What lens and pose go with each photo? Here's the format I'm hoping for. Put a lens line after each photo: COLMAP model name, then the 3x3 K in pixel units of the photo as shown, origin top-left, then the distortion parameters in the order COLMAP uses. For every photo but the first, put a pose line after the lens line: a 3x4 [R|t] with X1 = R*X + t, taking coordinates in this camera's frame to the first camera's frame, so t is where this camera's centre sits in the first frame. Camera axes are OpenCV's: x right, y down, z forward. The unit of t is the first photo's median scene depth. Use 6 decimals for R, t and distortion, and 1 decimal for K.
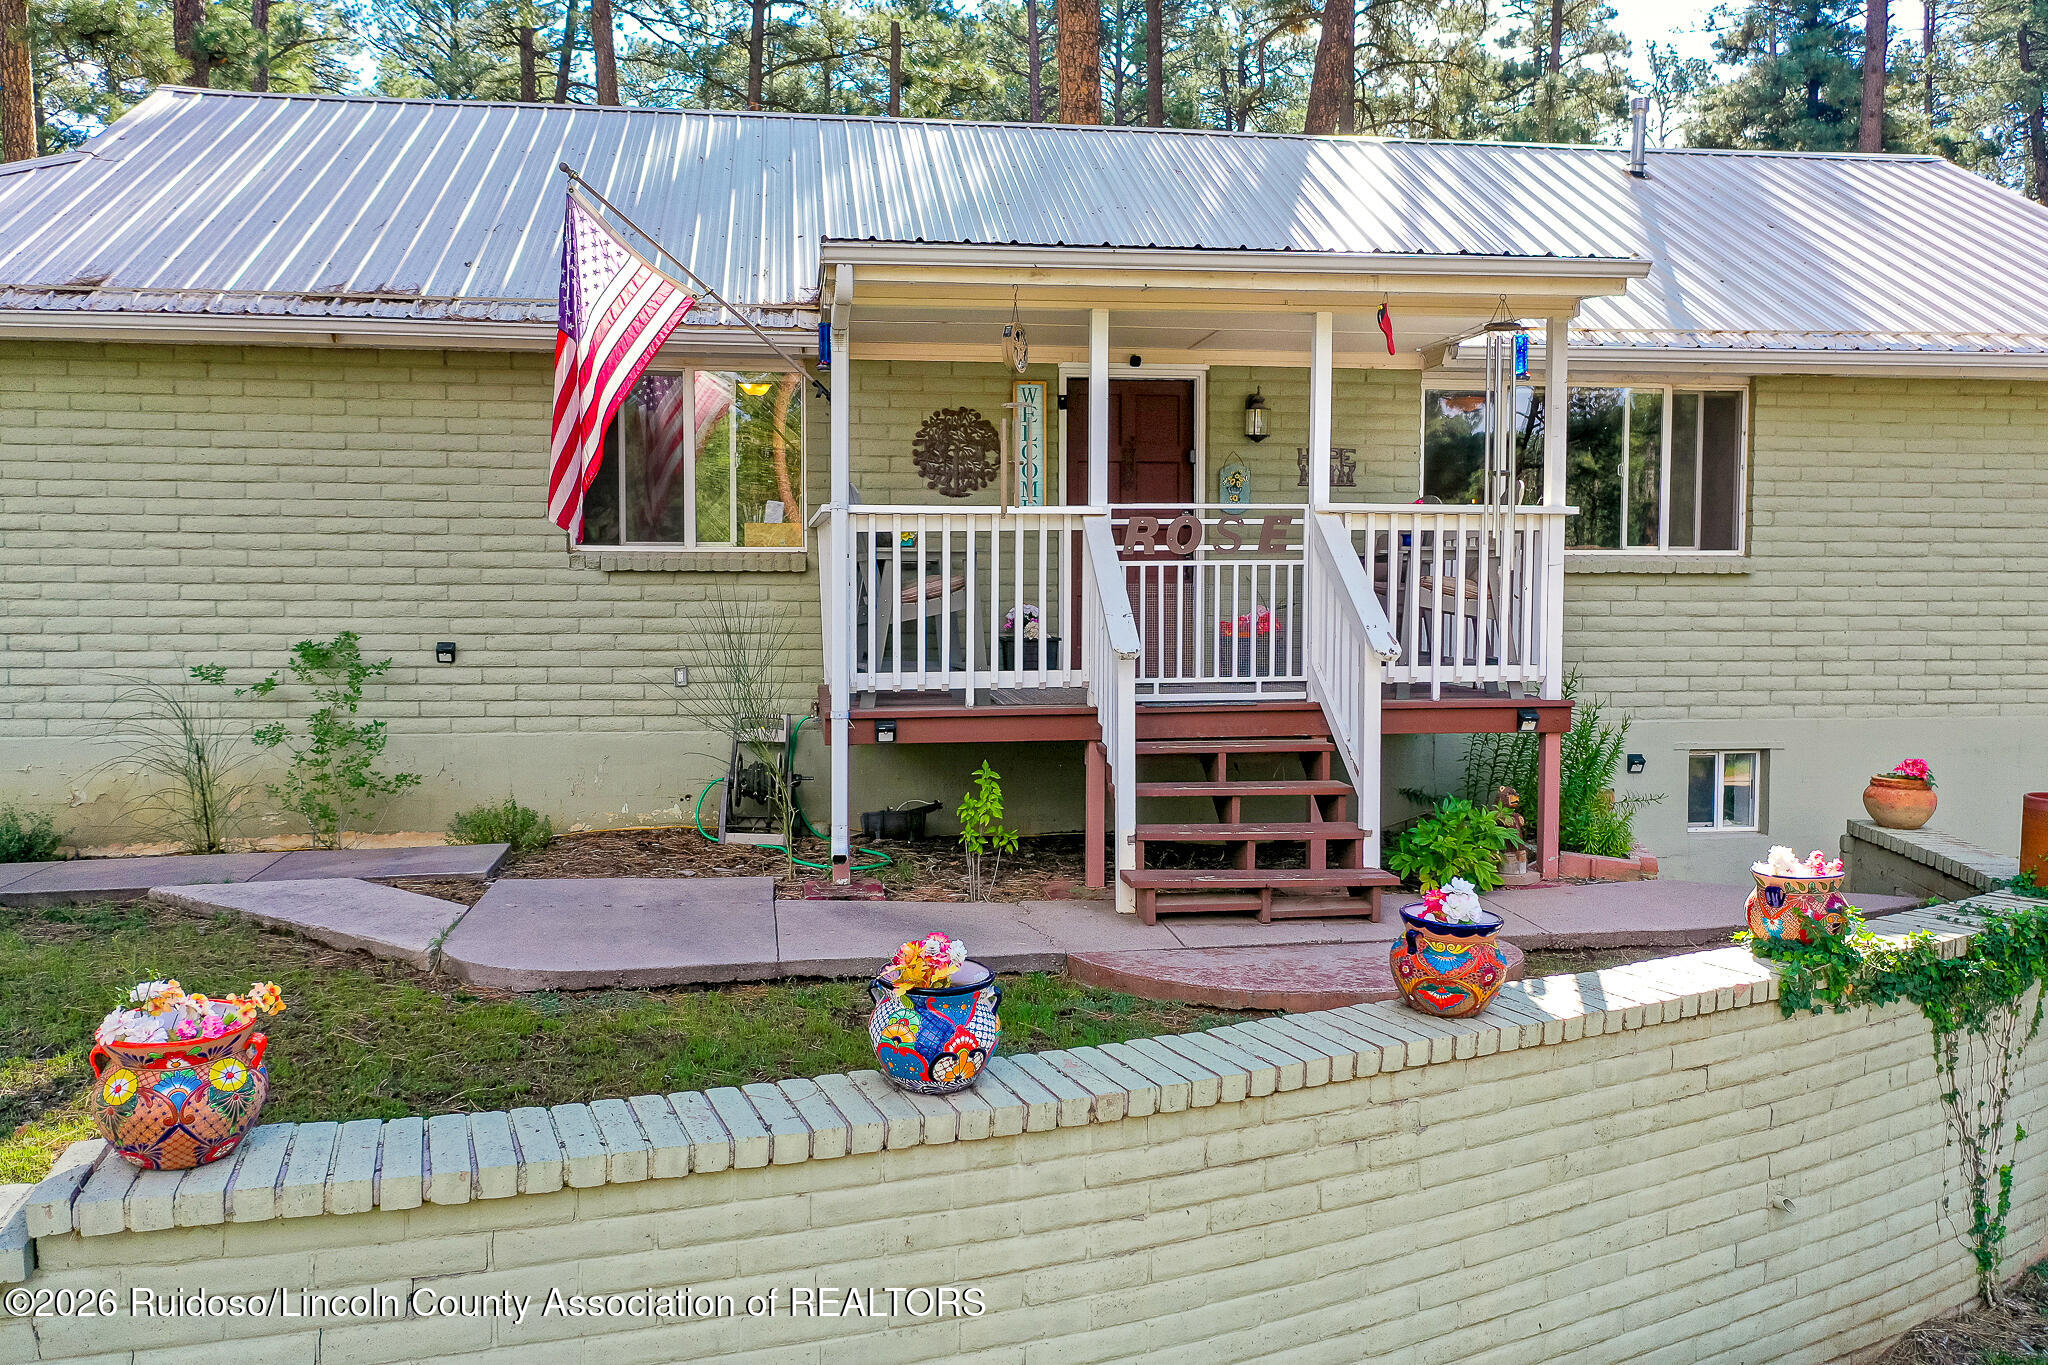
lens RADIAL K [[1621.7, 0, 1024.0], [0, 1621.7, 682.5], [0, 0, 1]] dist [0.003140, 0.003299]
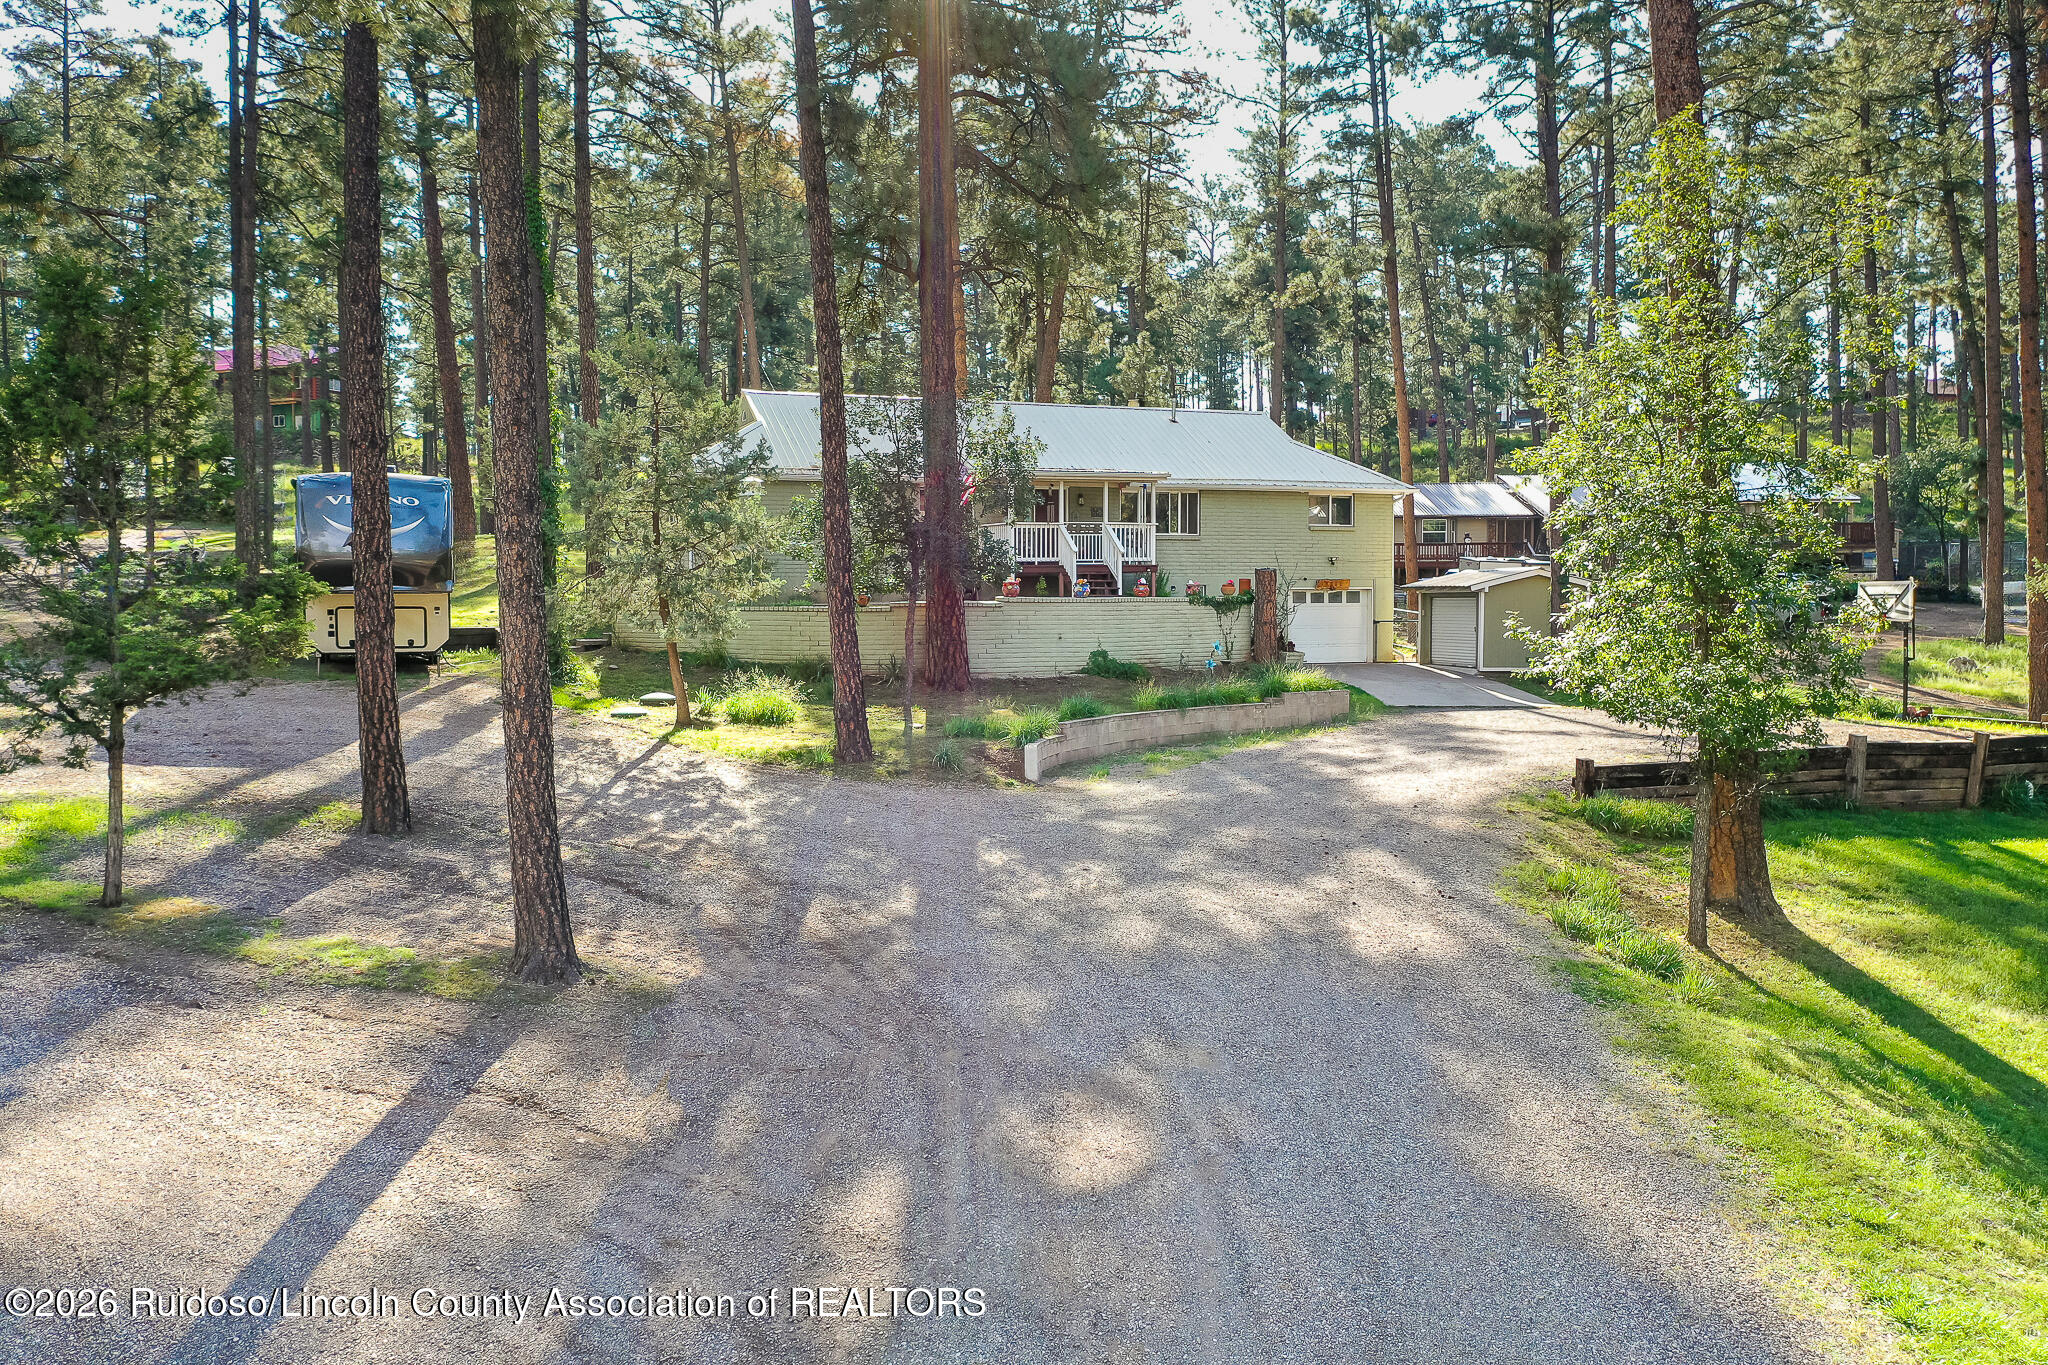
lens RADIAL K [[1635.5, 0, 1010.8], [0, 1635.5, 676.4], [0, 0, 1]] dist [0.000313, -0.000857]
pose [[0.971839, -0.015214, 0.235155, -1.026979], [0.015532, 0.999879, 0.000502, 0.279919], [-0.235134, 0.003165, 0.971958, -3.010813]]
